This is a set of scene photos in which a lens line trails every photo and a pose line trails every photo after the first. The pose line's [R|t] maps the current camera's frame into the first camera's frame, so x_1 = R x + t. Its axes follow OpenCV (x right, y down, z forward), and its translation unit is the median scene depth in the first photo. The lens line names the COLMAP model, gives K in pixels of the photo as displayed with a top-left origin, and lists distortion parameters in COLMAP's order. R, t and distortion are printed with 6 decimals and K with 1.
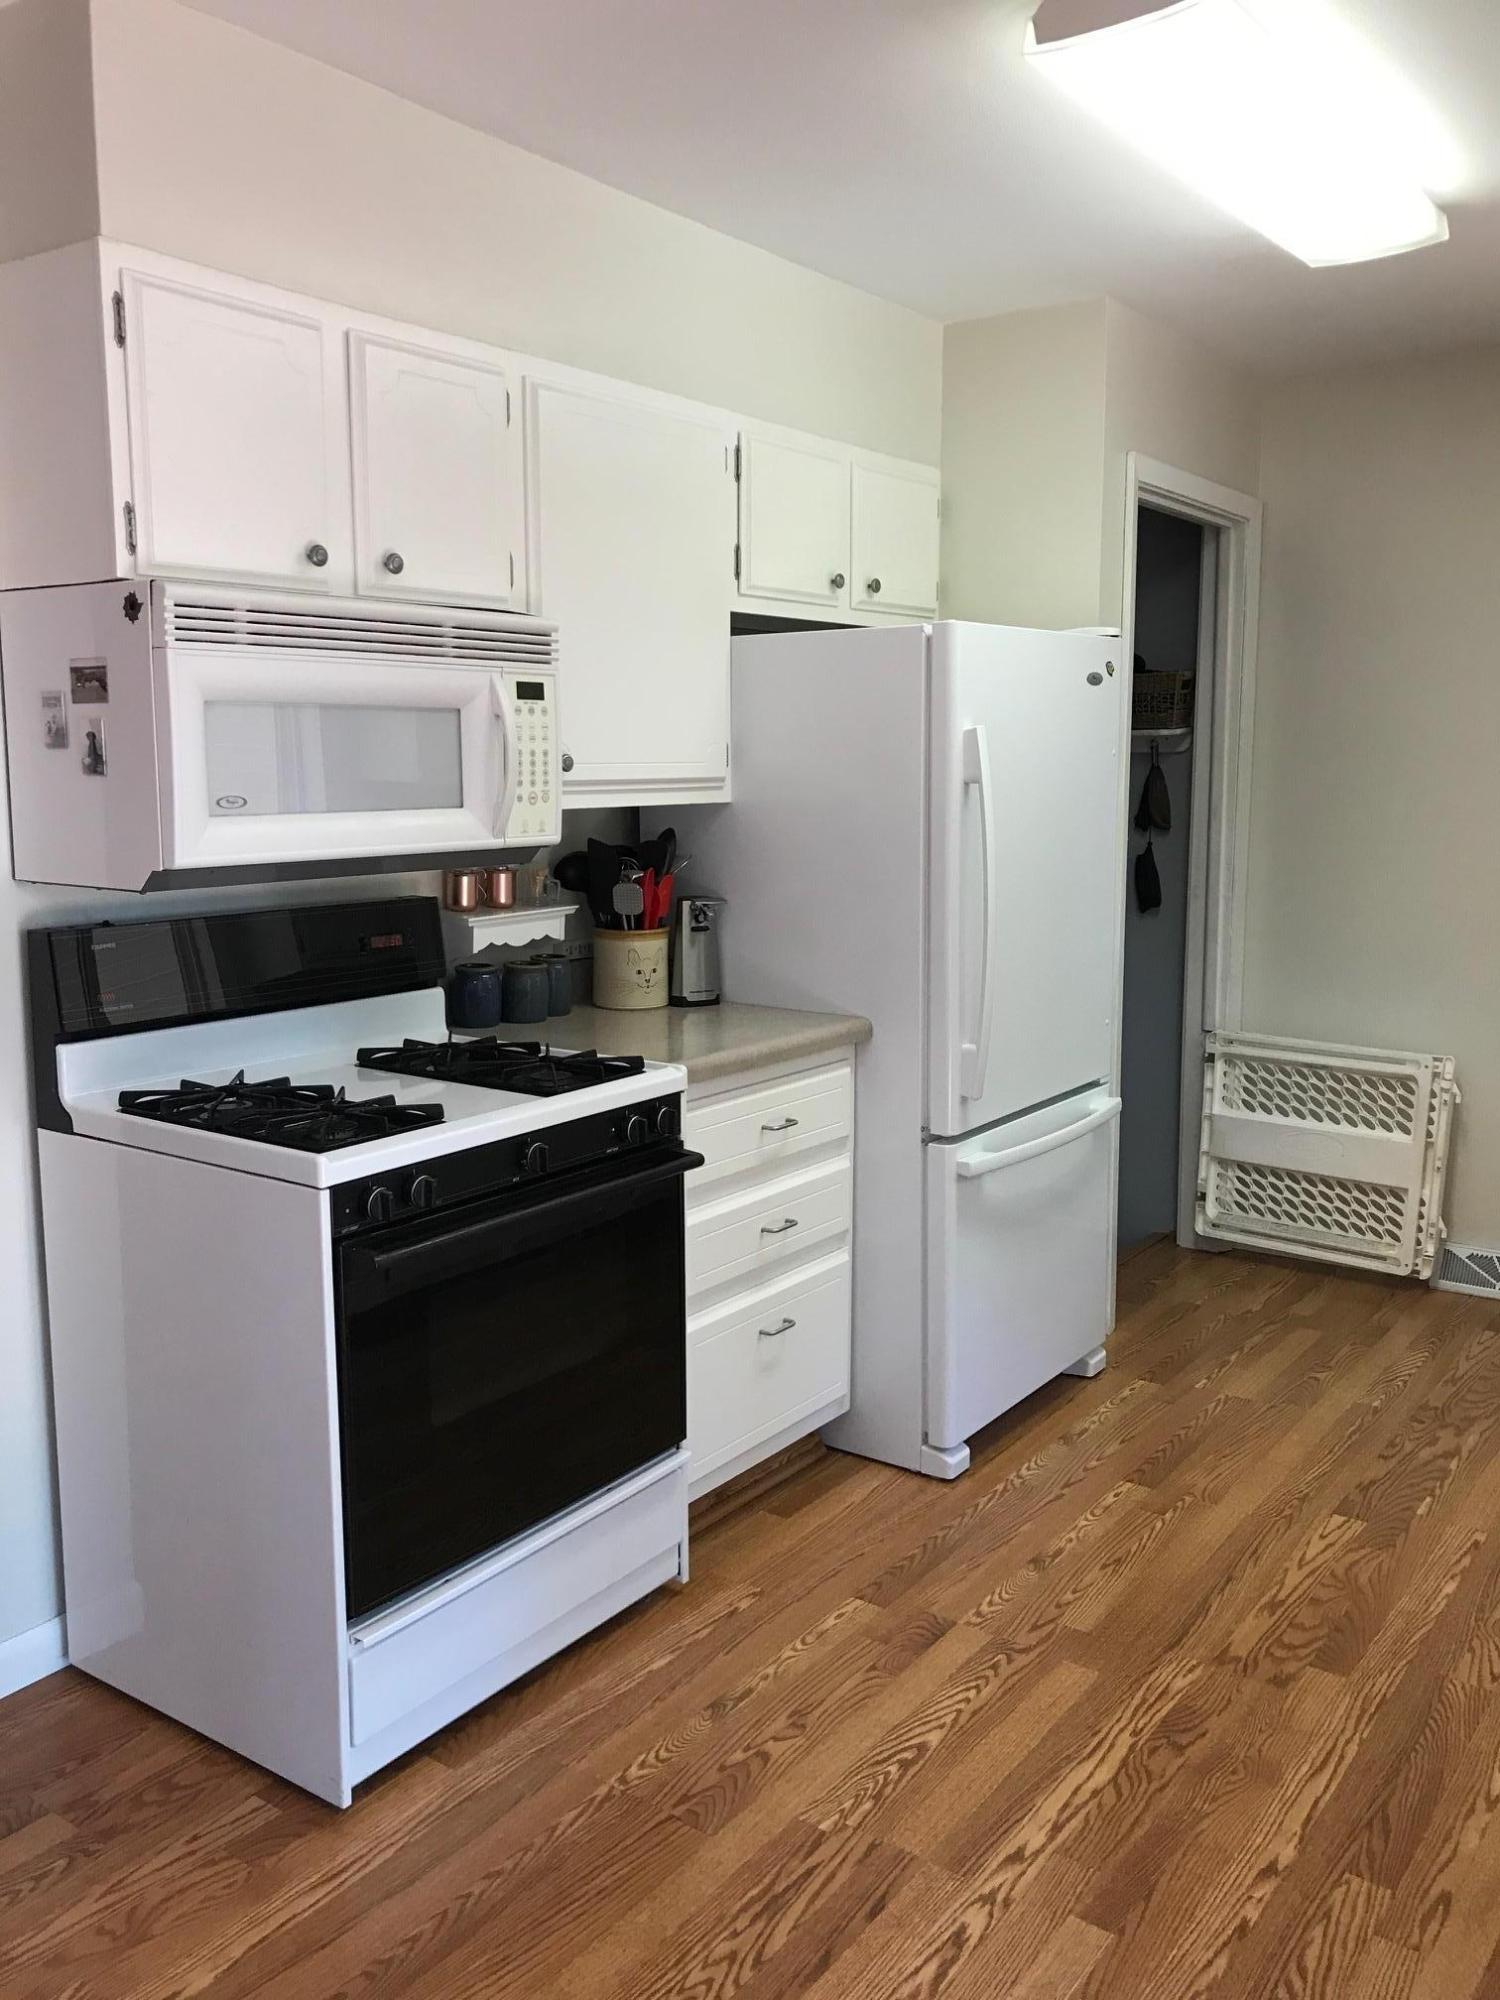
lens RADIAL K [[1637.8, 0, 760.3], [0, 1637.8, 1000.1], [0, 0, 1]] dist [0.023297, -0.025812]
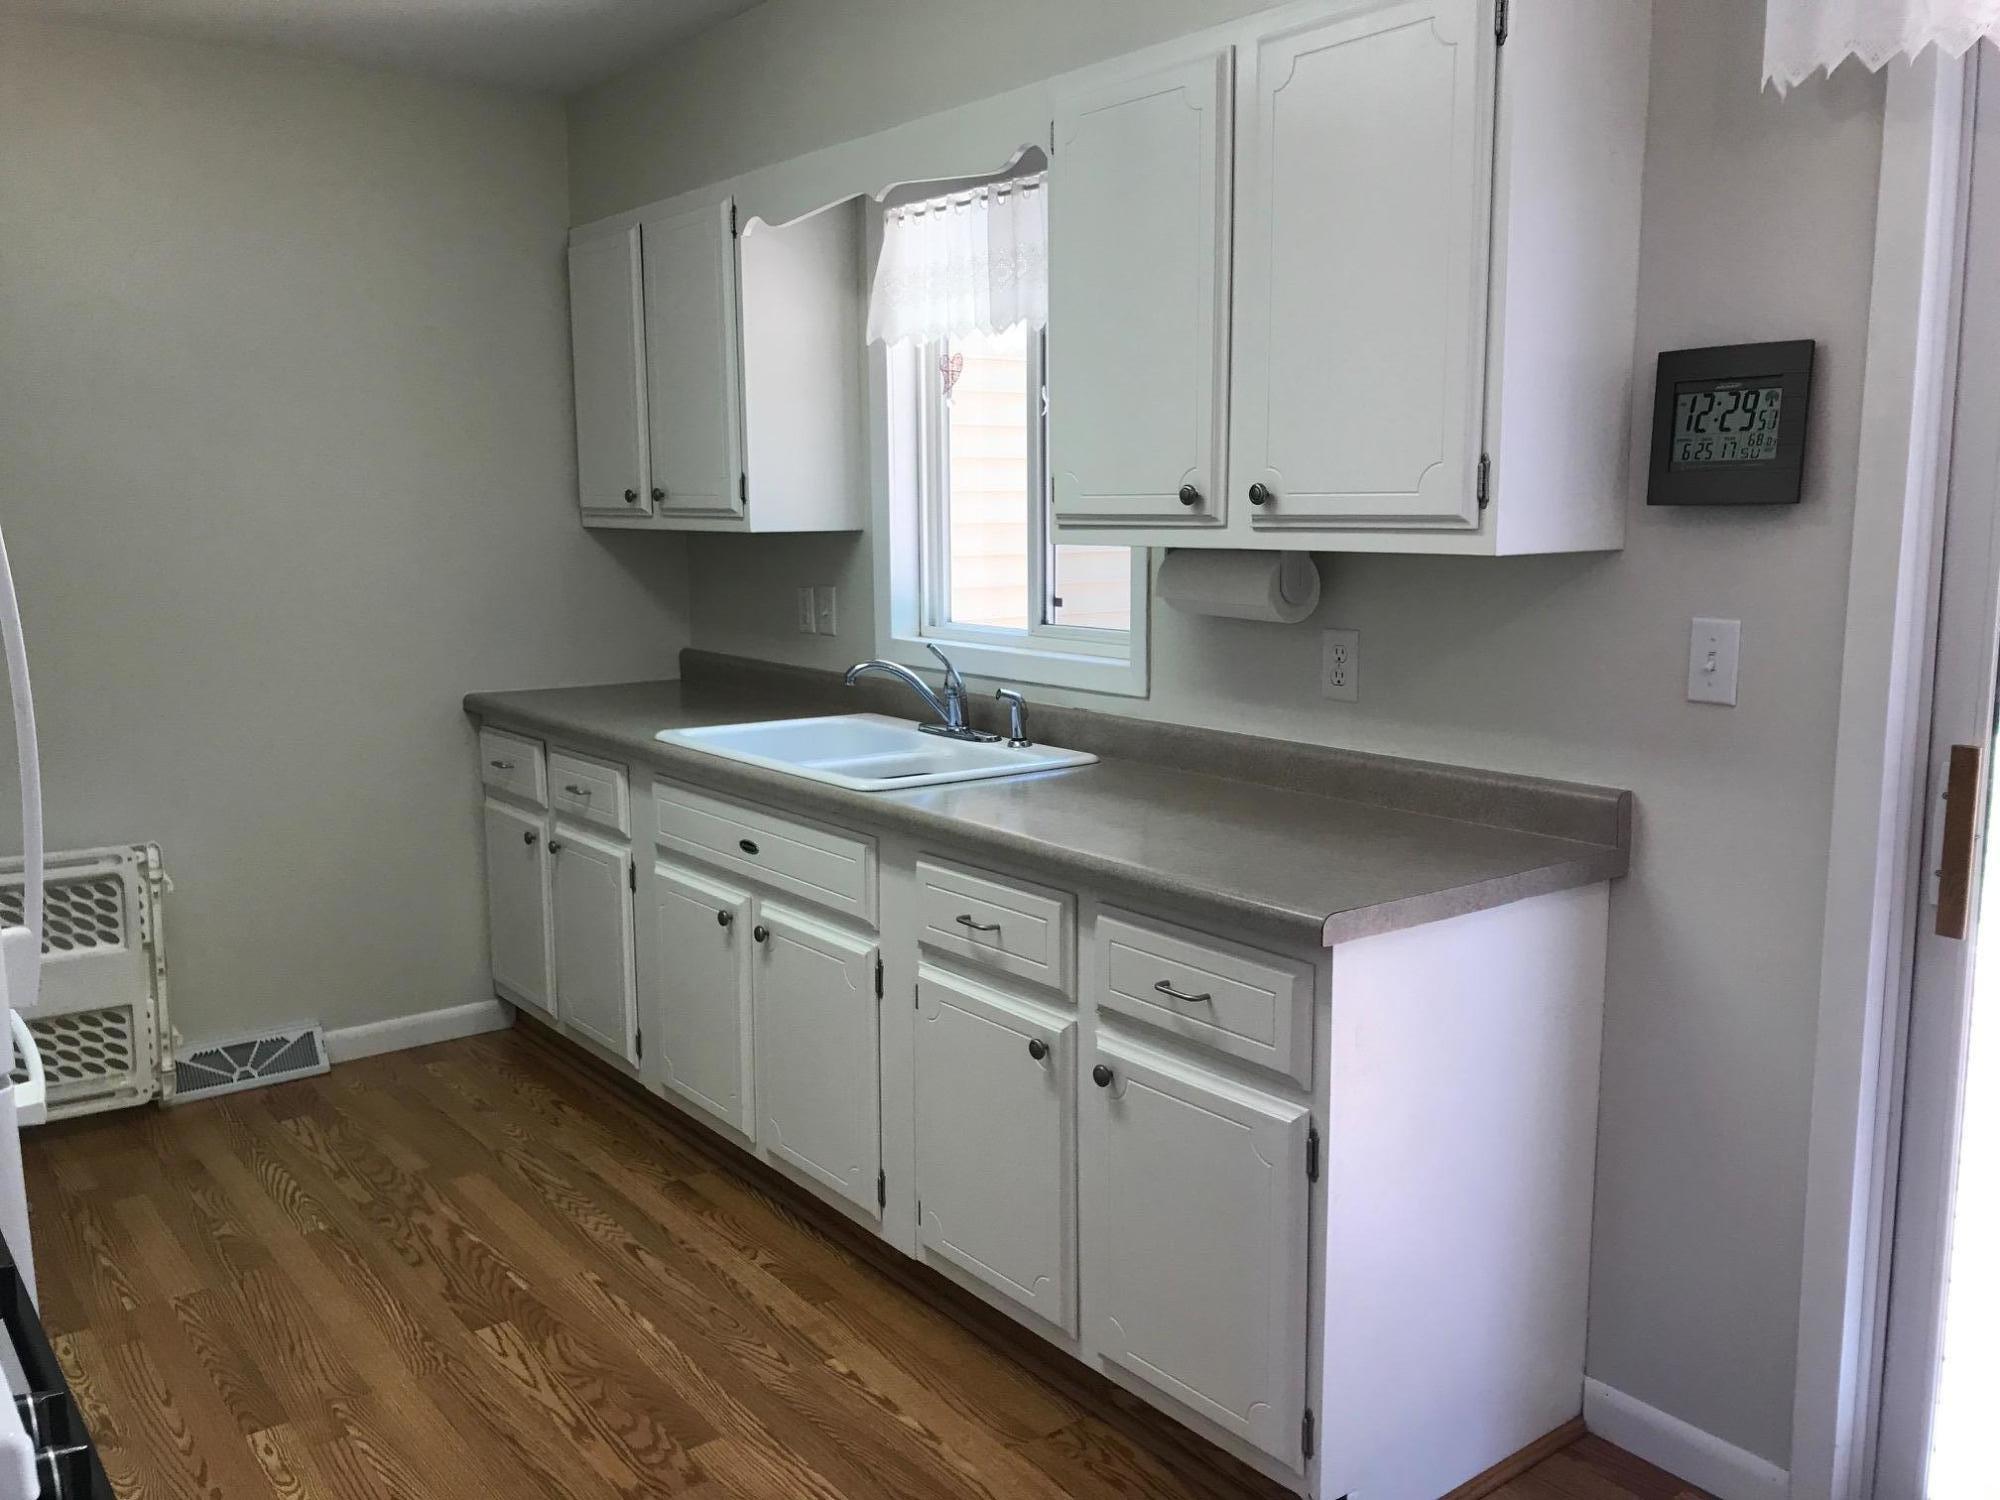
lens RADIAL K [[1637.8, 0, 1011.4], [0, 1637.8, 750.5], [0, 0, 1]] dist [0.023297, -0.025812]
pose [[0.278418, -0.141880, 0.949923, -0.485439], [0.142664, 0.984167, 0.105180, -0.070611], [-0.949805, 0.106236, 0.294251, 0.525933]]
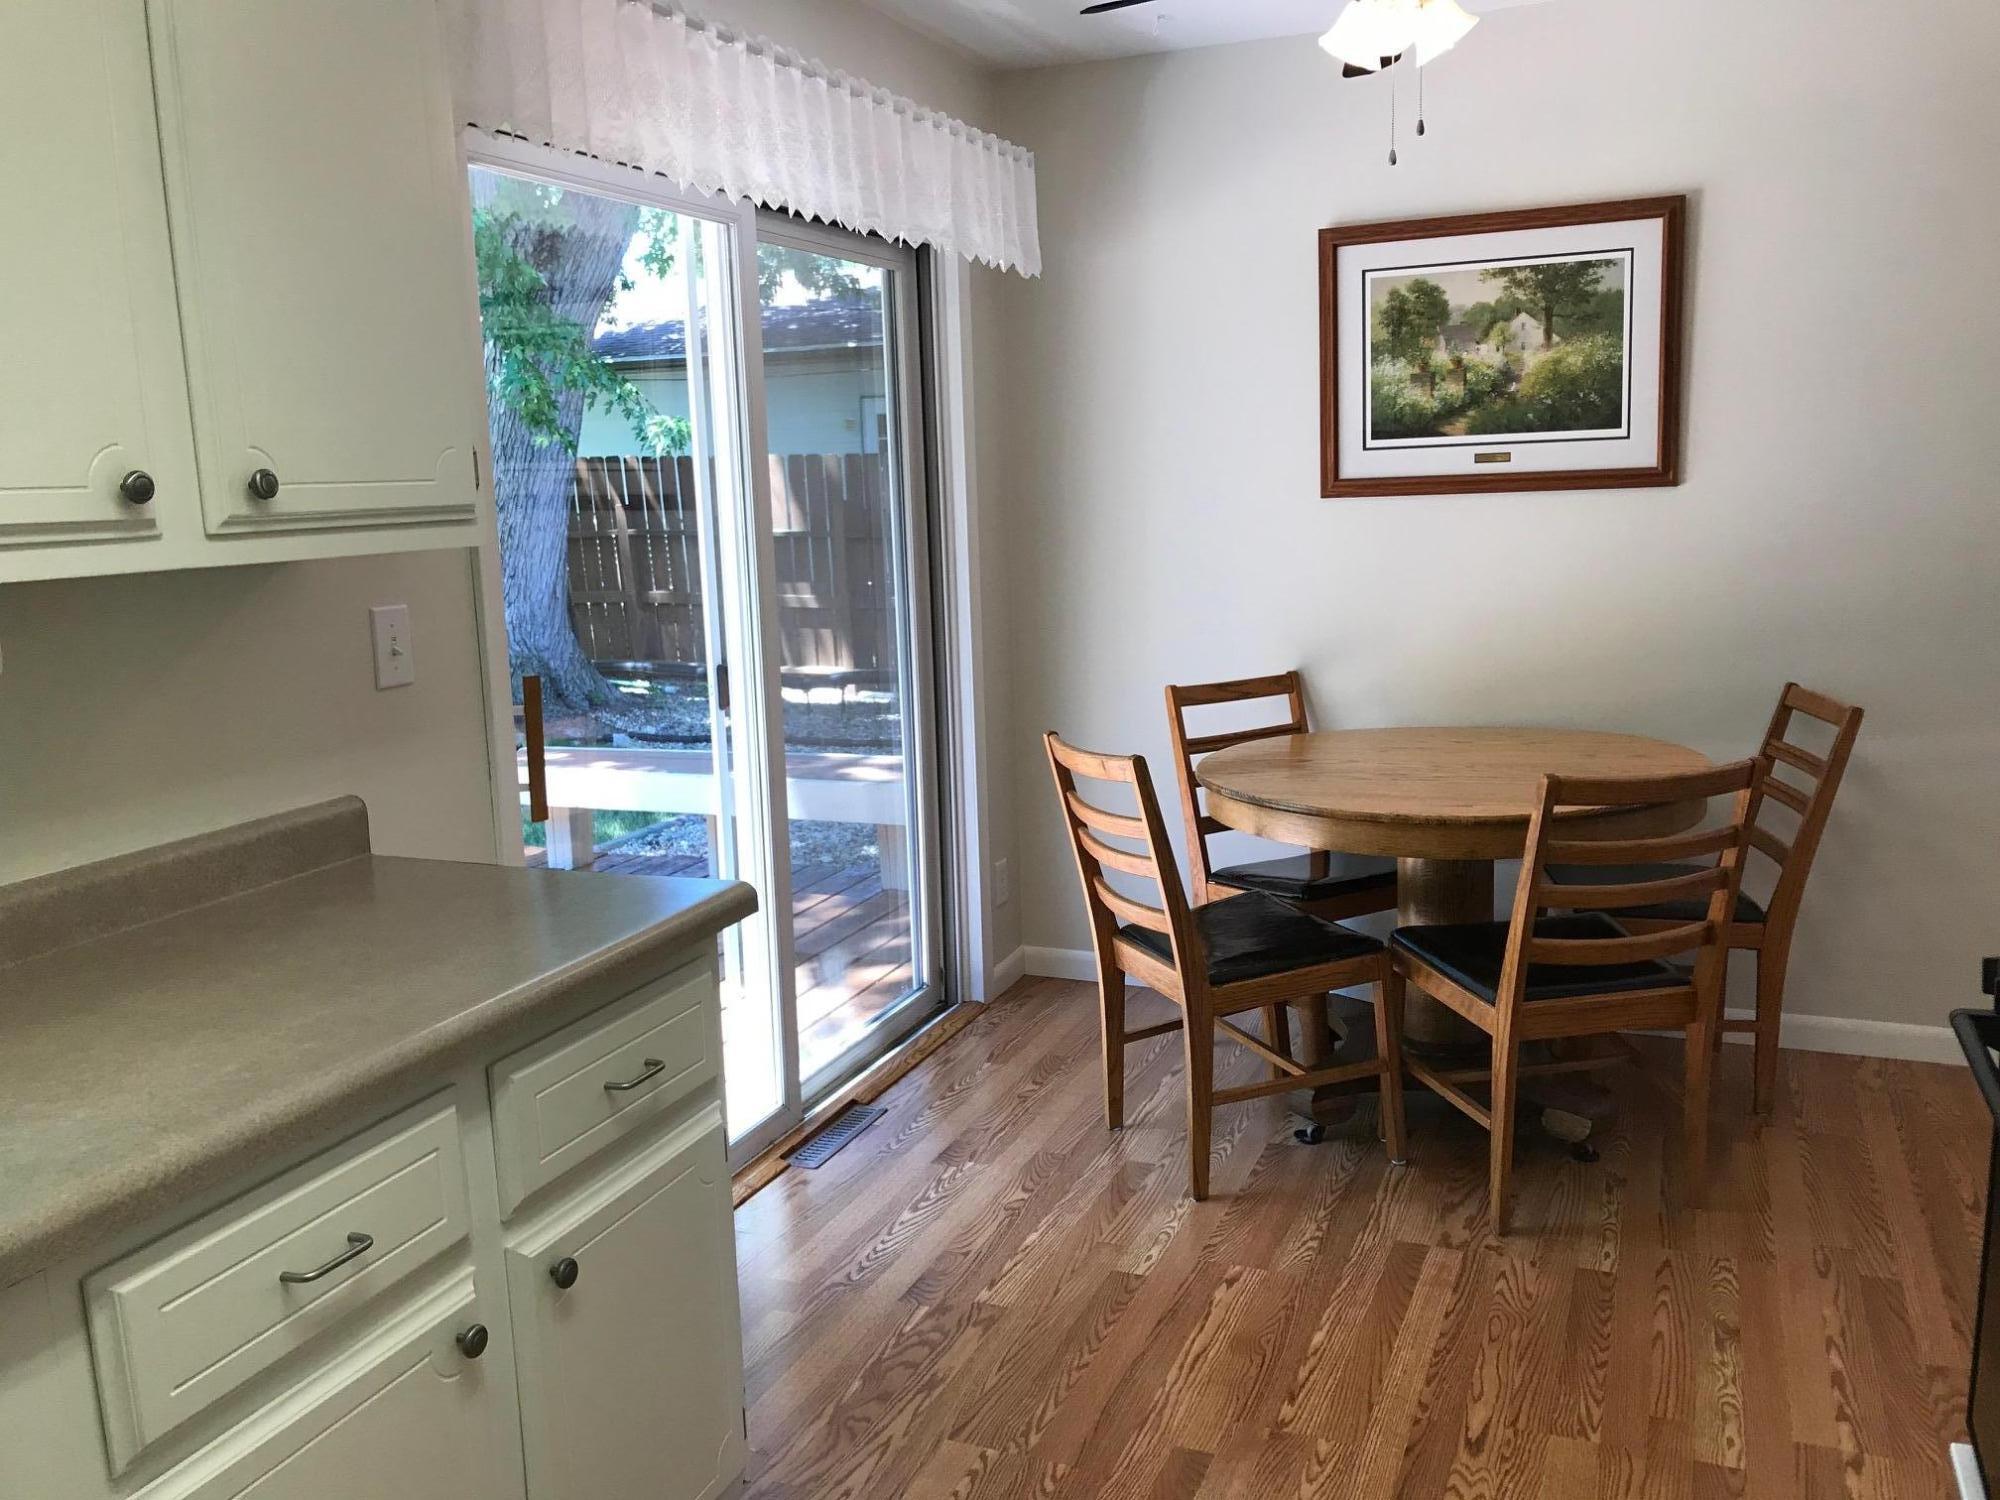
lens RADIAL K [[1637.8, 0, 1018.0], [0, 1637.8, 742.9], [0, 0, 1]] dist [0.023297, -0.025812]
pose [[-0.971010, 0.074443, -0.227152, 0.364369], [0.002006, 0.952775, 0.303669, -0.202535], [0.239031, 0.294410, -0.925304, 1.402298]]
